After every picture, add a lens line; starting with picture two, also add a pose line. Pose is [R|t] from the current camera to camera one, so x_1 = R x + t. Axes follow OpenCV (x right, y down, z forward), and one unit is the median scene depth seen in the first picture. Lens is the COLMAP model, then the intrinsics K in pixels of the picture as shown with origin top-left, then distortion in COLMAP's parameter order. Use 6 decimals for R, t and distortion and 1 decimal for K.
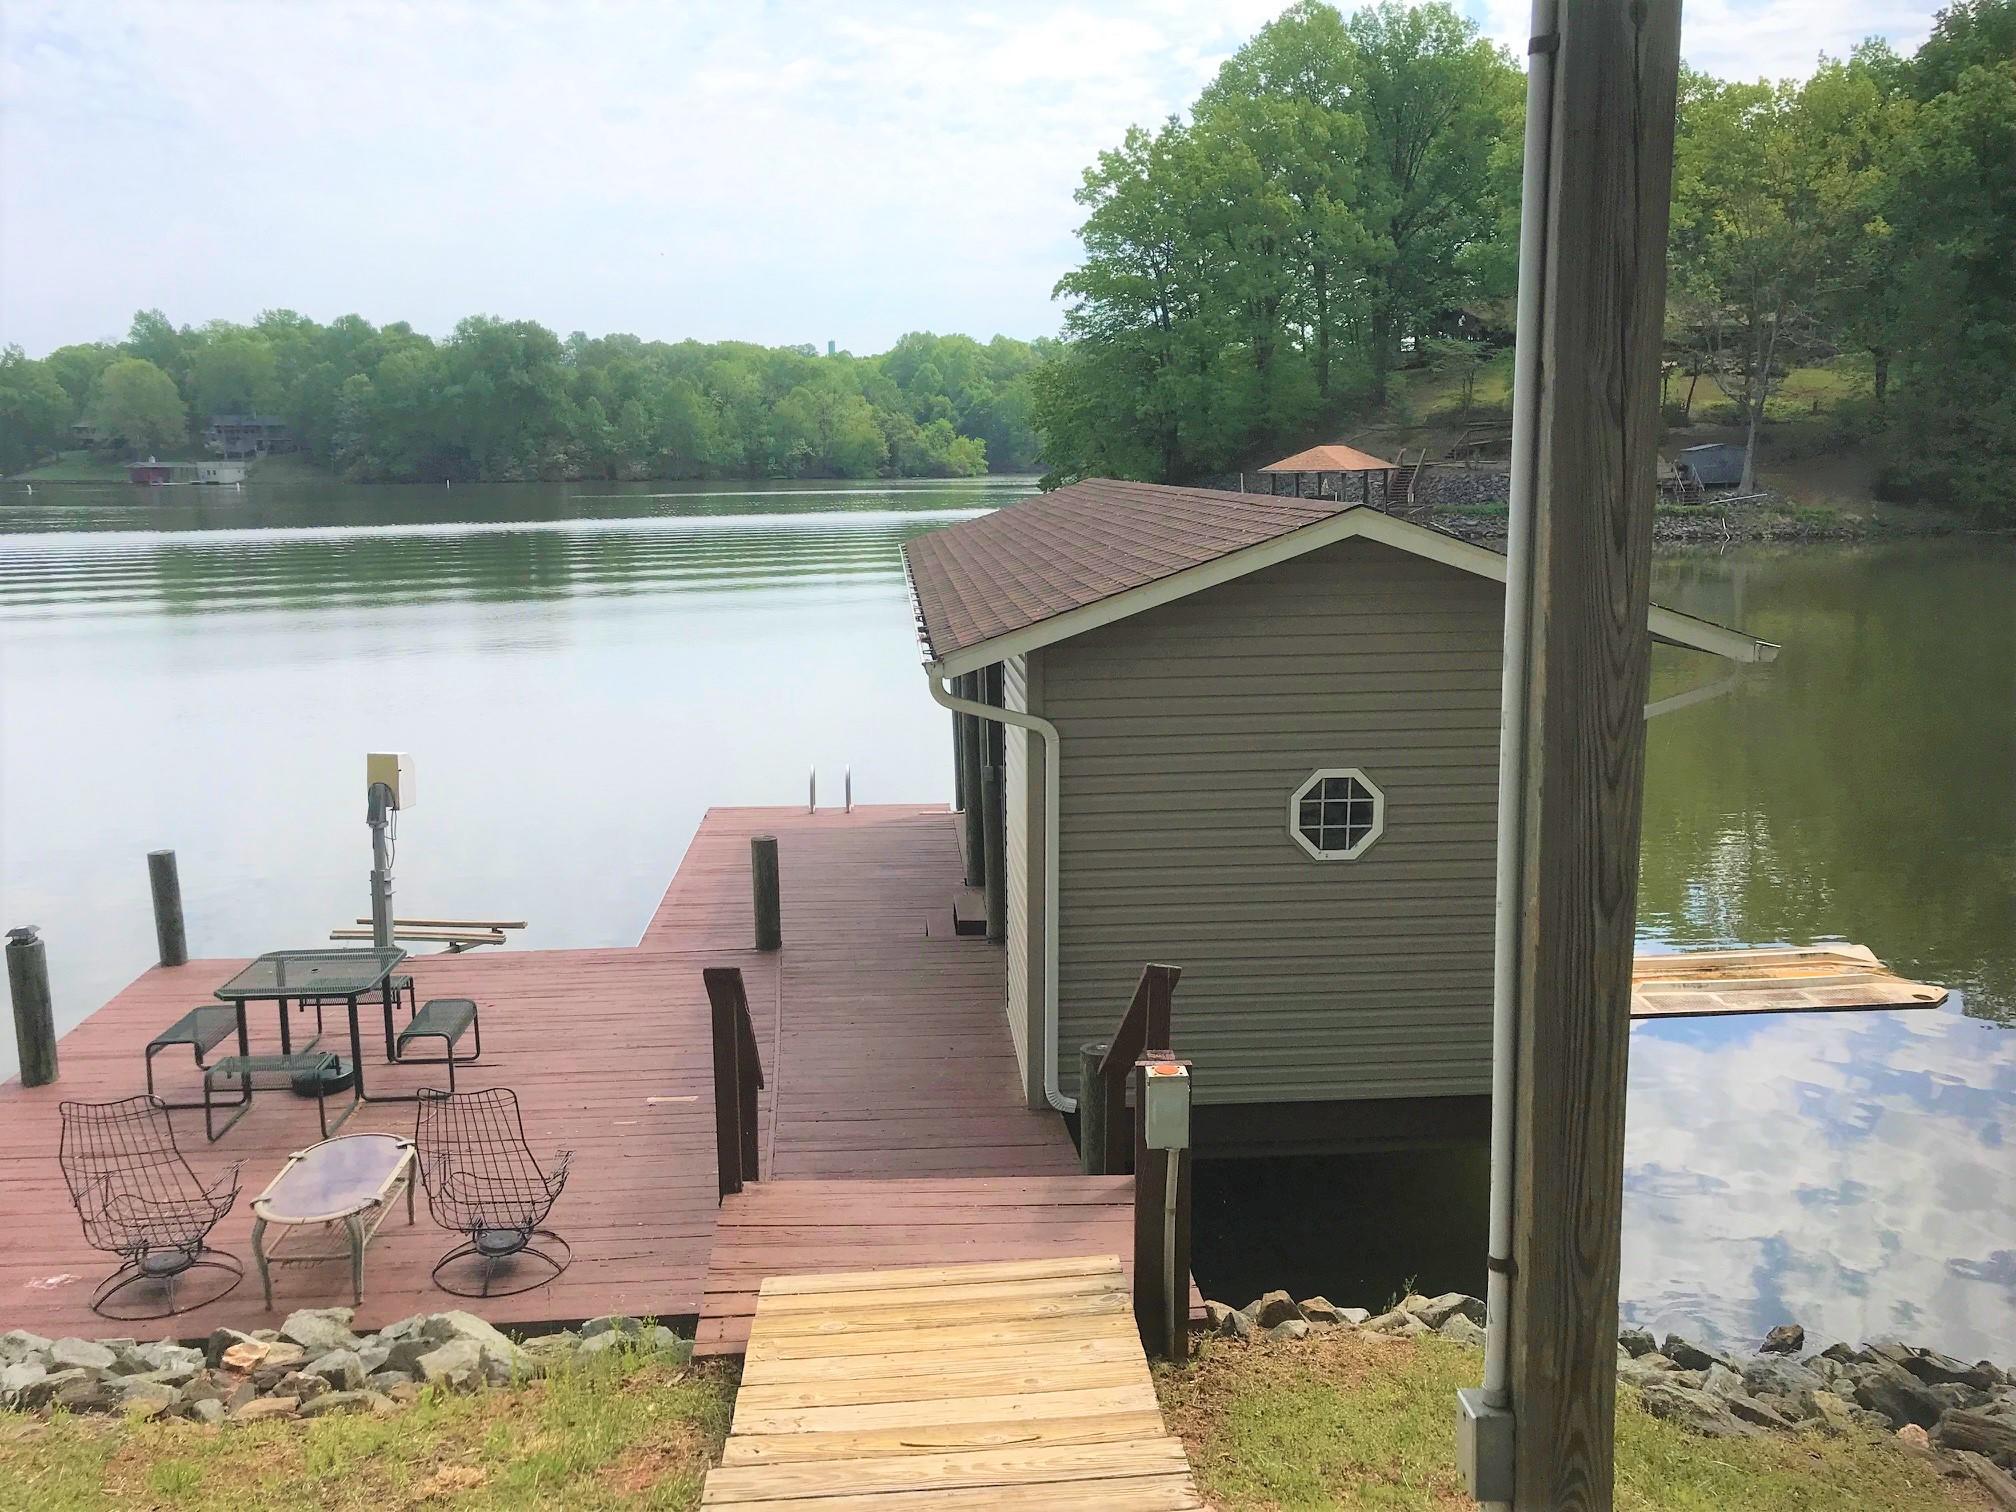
lens RADIAL K [[1650.2, 0, 977.8], [0, 1650.2, 733.1], [0, 0, 1]] dist [0.068466, -0.040938]
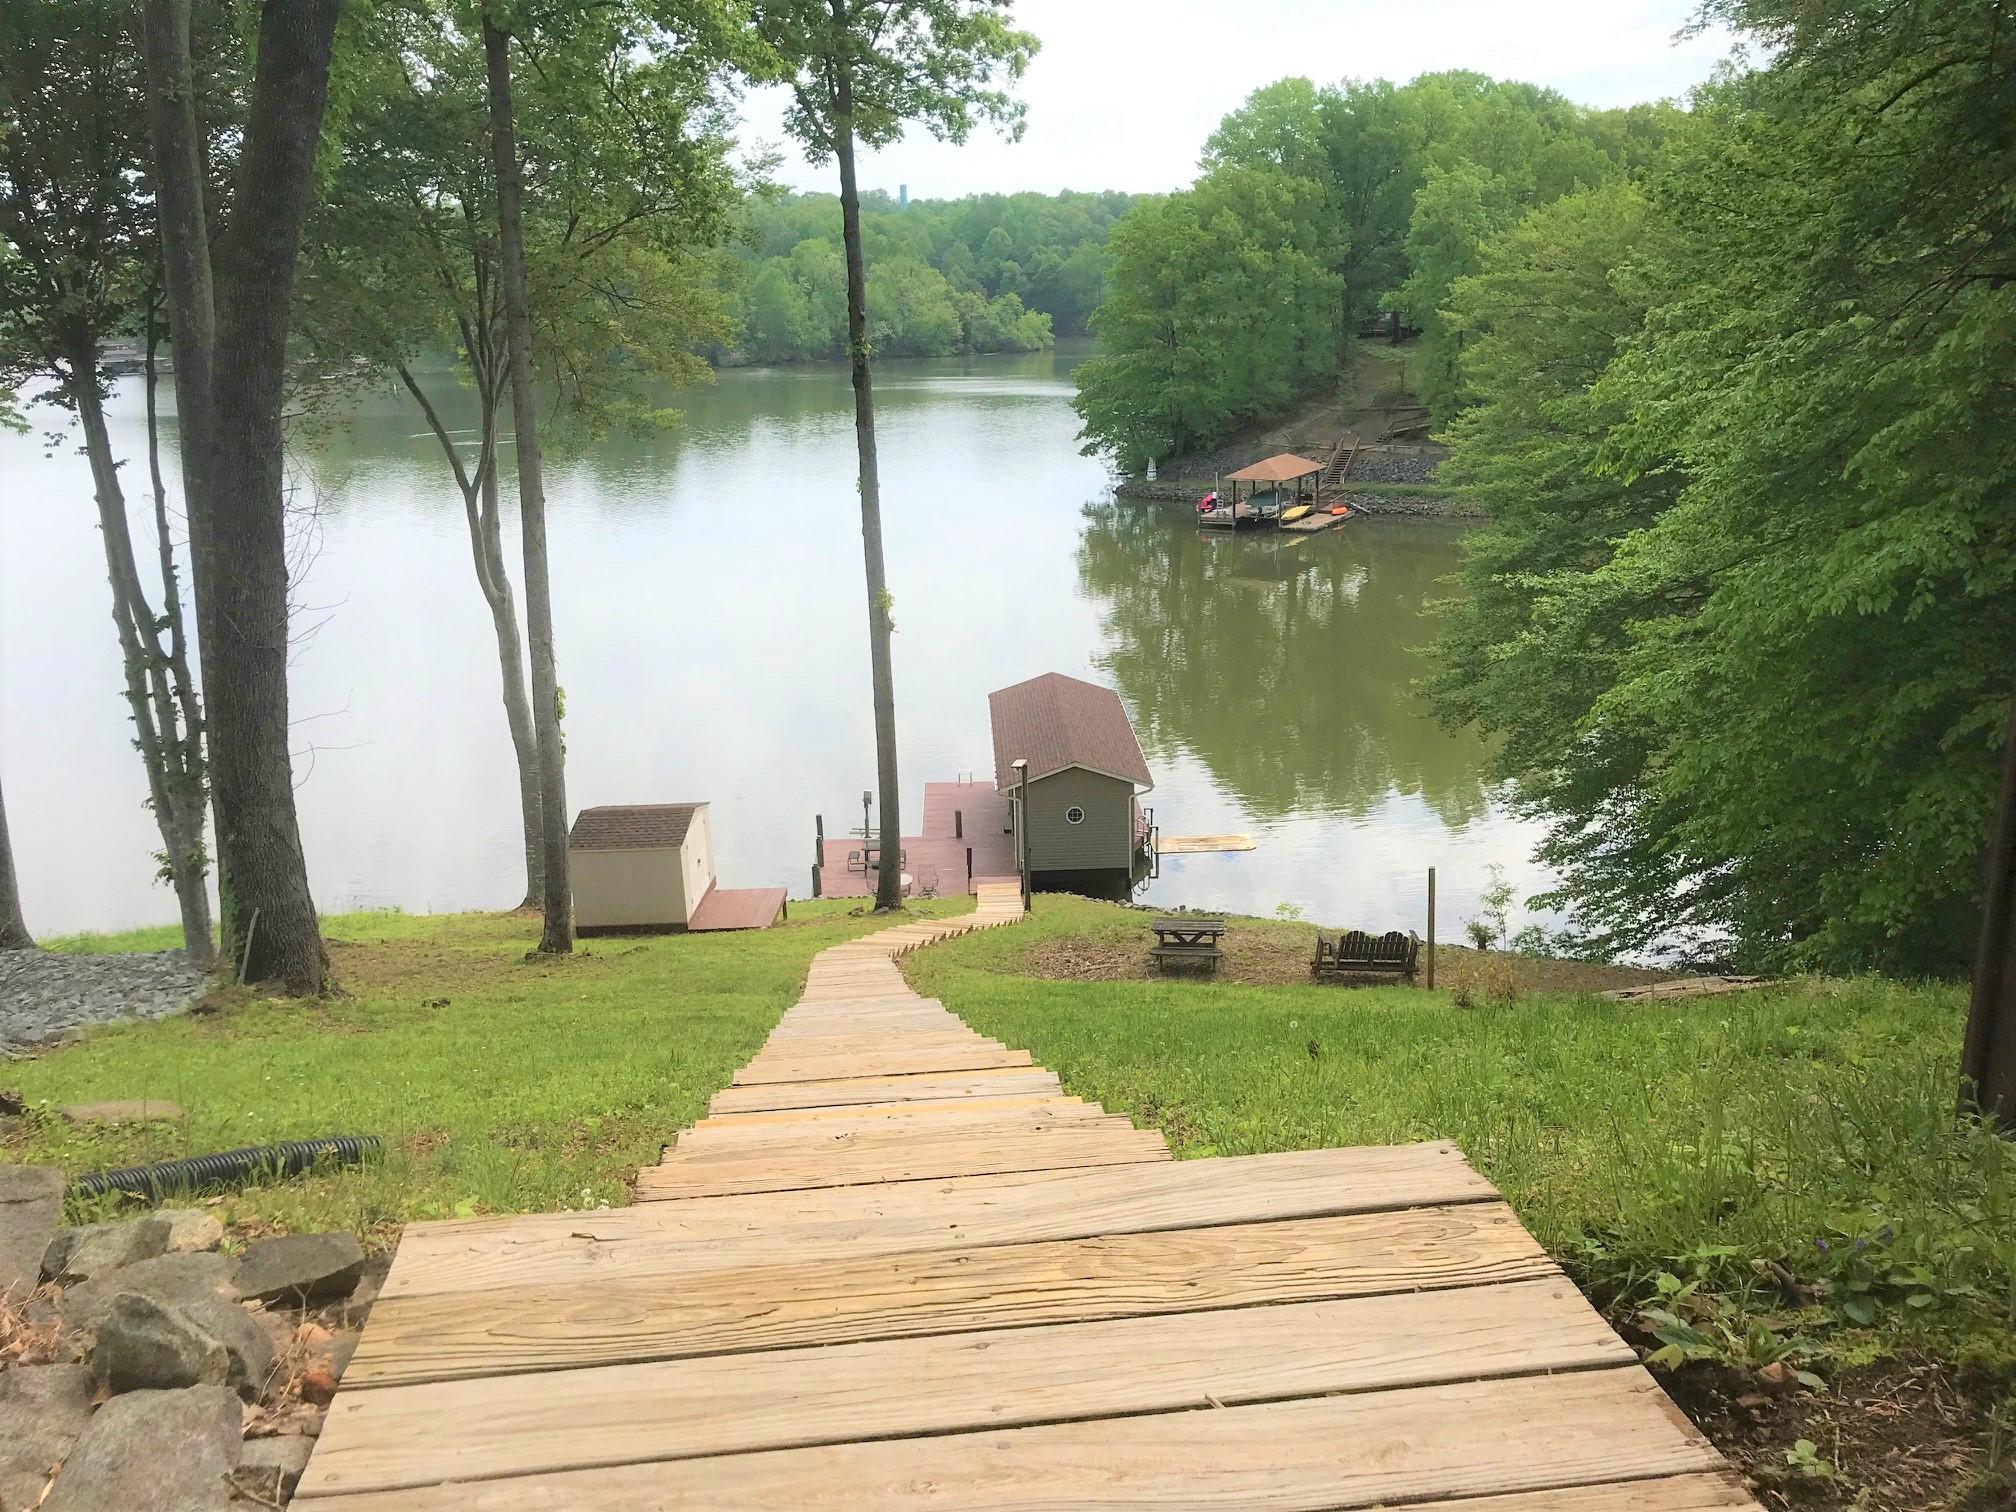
lens RADIAL K [[1650.2, 0, 1010.3], [0, 1650.2, 758.6], [0, 0, 1]] dist [0.068466, -0.040938]
pose [[0.999705, -0.001156, -0.024280, 0.003983], [0.004065, 0.992752, 0.120108, -0.021201], [0.023966, -0.120171, 0.992464, -0.116176]]
